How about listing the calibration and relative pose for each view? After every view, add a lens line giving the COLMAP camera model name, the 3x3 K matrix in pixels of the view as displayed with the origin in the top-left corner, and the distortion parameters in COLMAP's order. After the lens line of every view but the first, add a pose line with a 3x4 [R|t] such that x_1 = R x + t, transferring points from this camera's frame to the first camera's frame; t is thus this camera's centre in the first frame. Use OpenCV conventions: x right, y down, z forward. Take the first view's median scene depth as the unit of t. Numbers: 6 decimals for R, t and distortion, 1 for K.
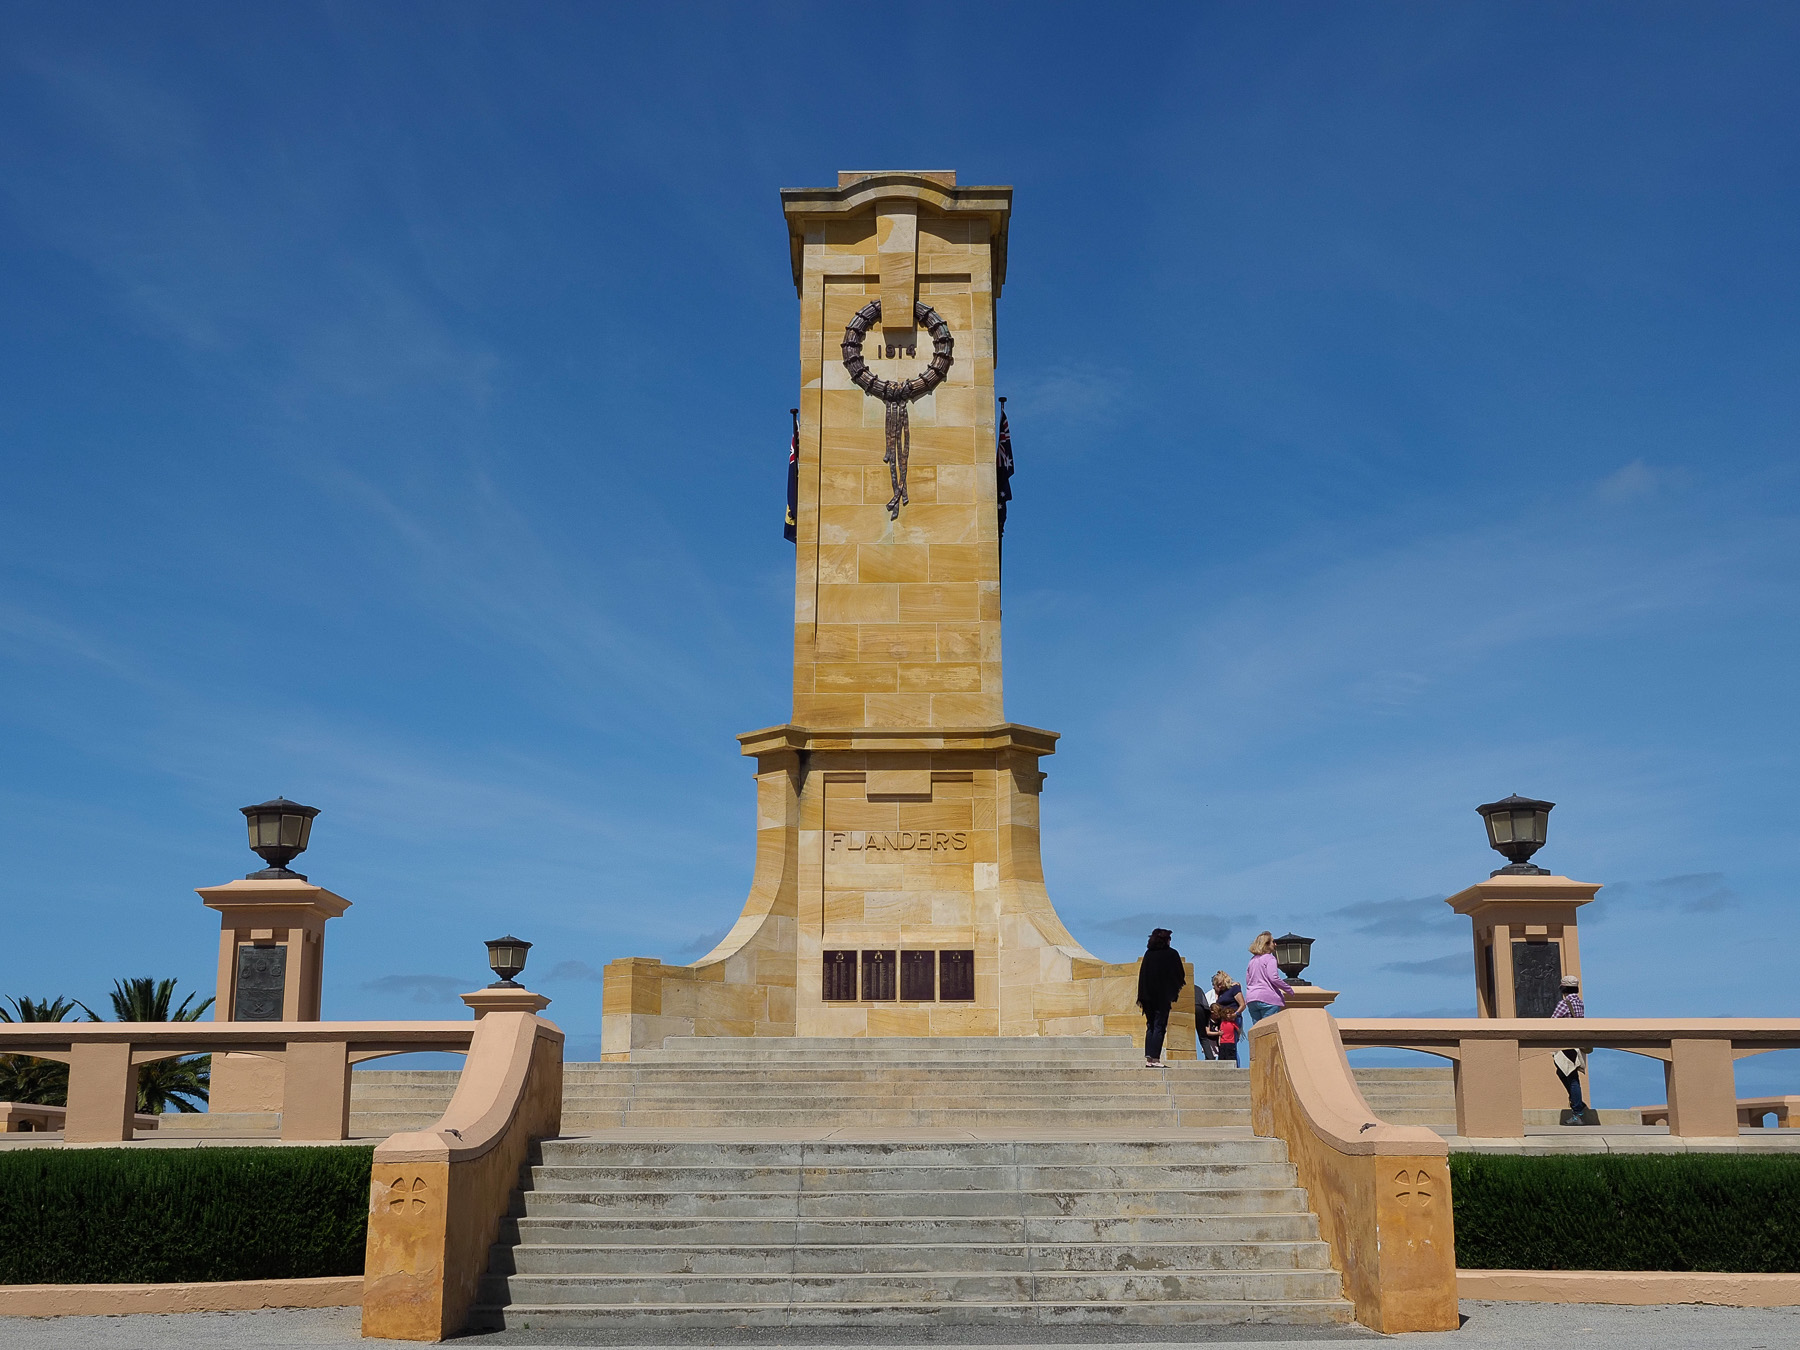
lens RADIAL K [[2115.2, 0, 900.0], [0, 2115.2, 675.0], [0, 0, 1]] dist [0.019391, -0.014466]
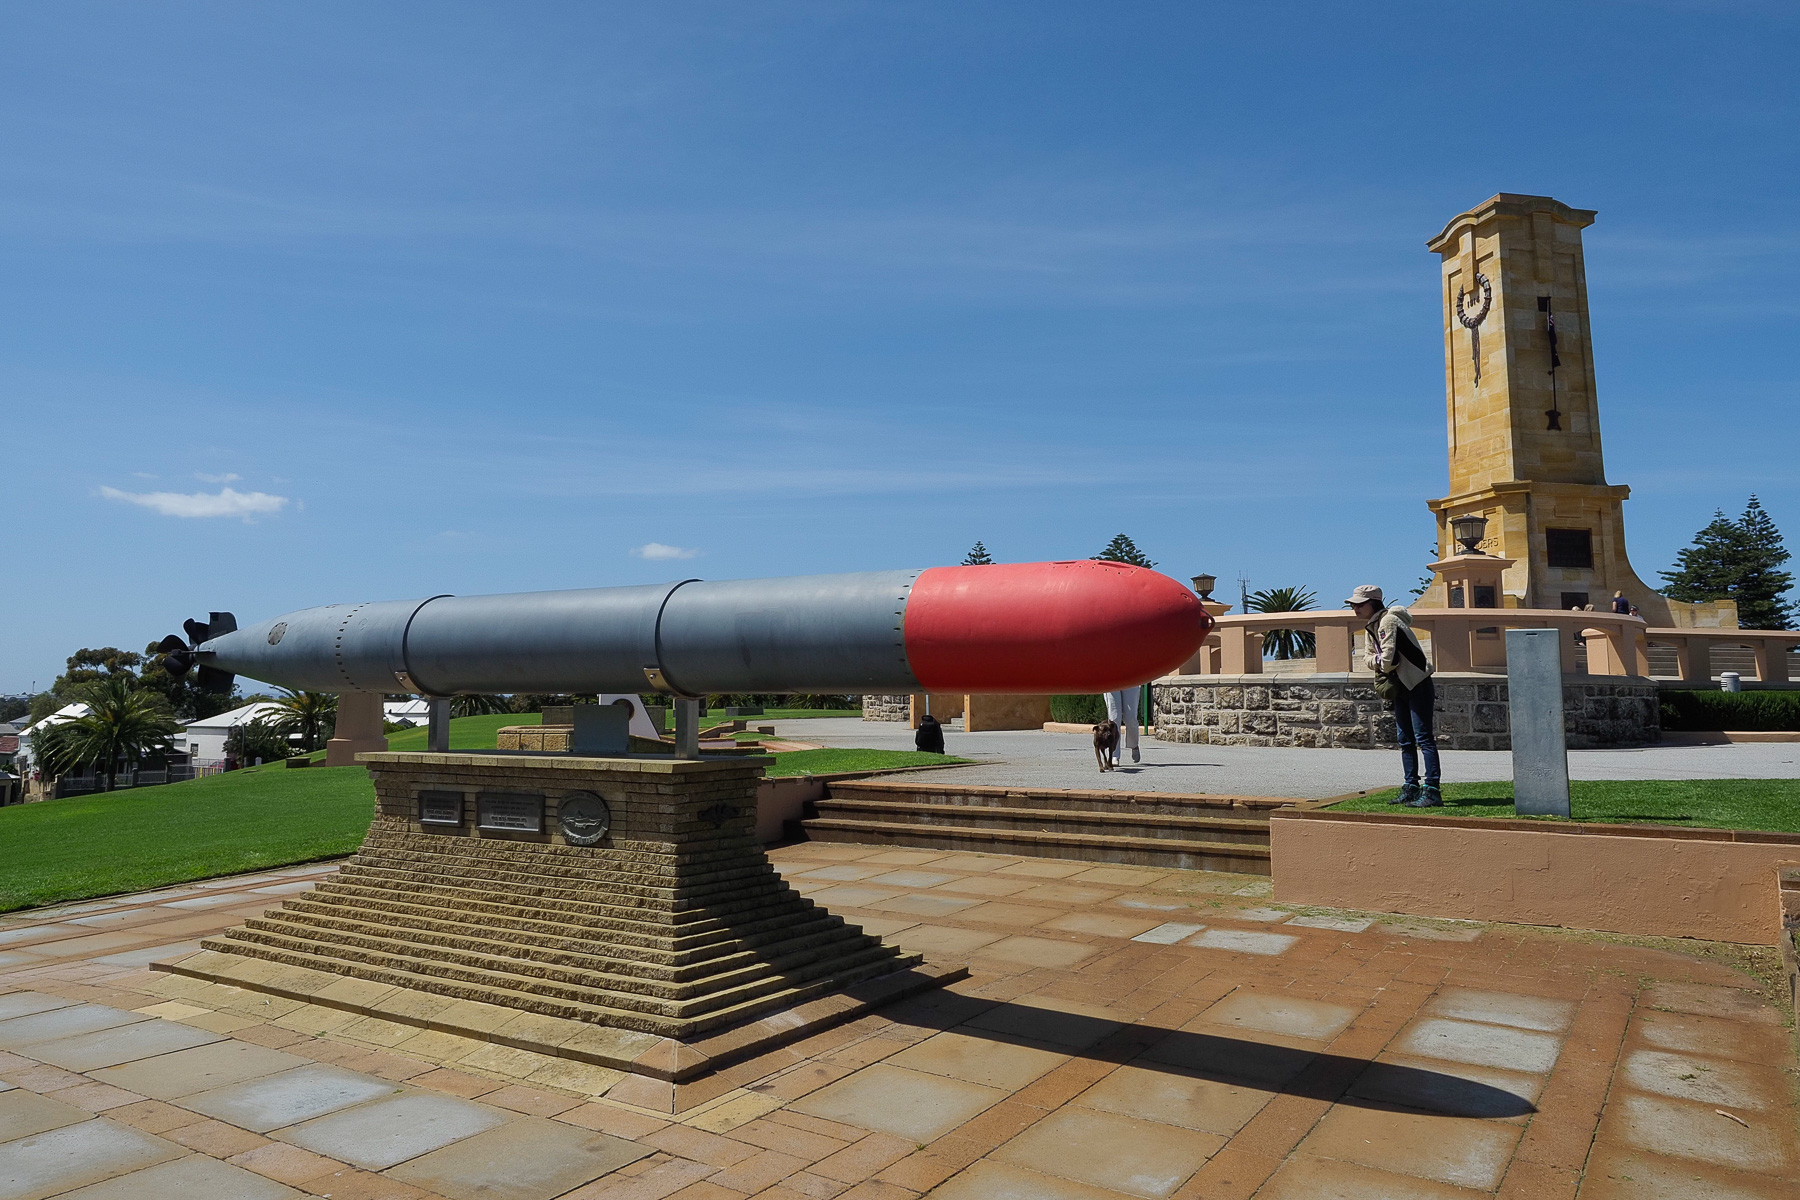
lens RADIAL K [[1302.5, 0, 899.8], [0, 1302.5, 521.6], [0, 0, 1]] dist [-0.000973, -0.074409]
pose [[0.216259, -0.132196, -0.967345, 1.110890], [0.214023, 0.973111, -0.085138, 0.041989], [0.952589, -0.188622, 0.238737, 0.147836]]
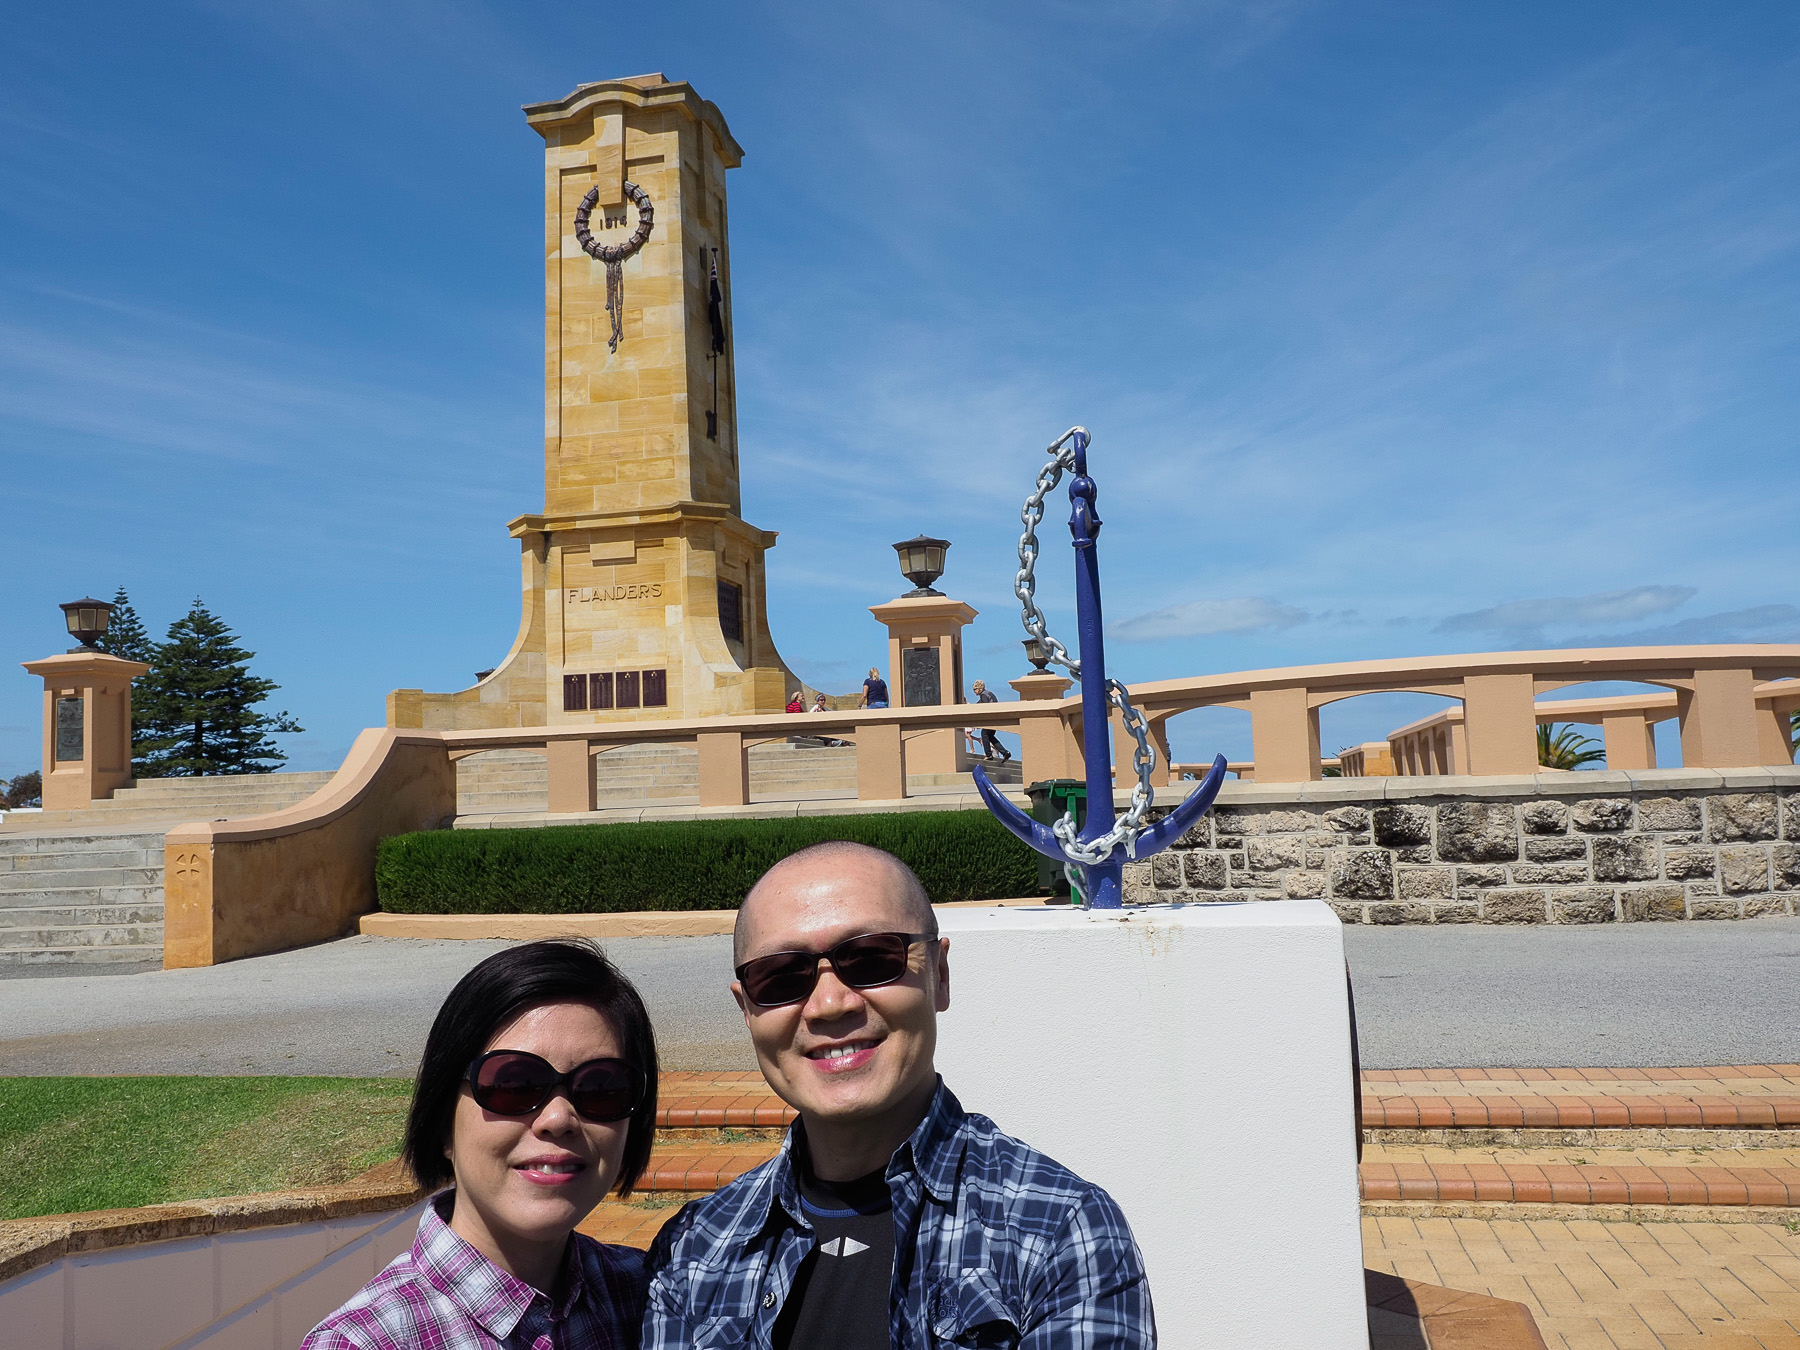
lens RADIAL K [[1555.1, 0, 900.0], [0, 1555.1, 675.0], [0, 0, 1]] dist [0.003864, 0.009251]
pose [[0.977509, -0.052132, -0.204350, 0.377220], [0.081547, 0.987030, 0.138280, 0.006562], [0.194491, -0.151834, 0.969082, 0.051815]]
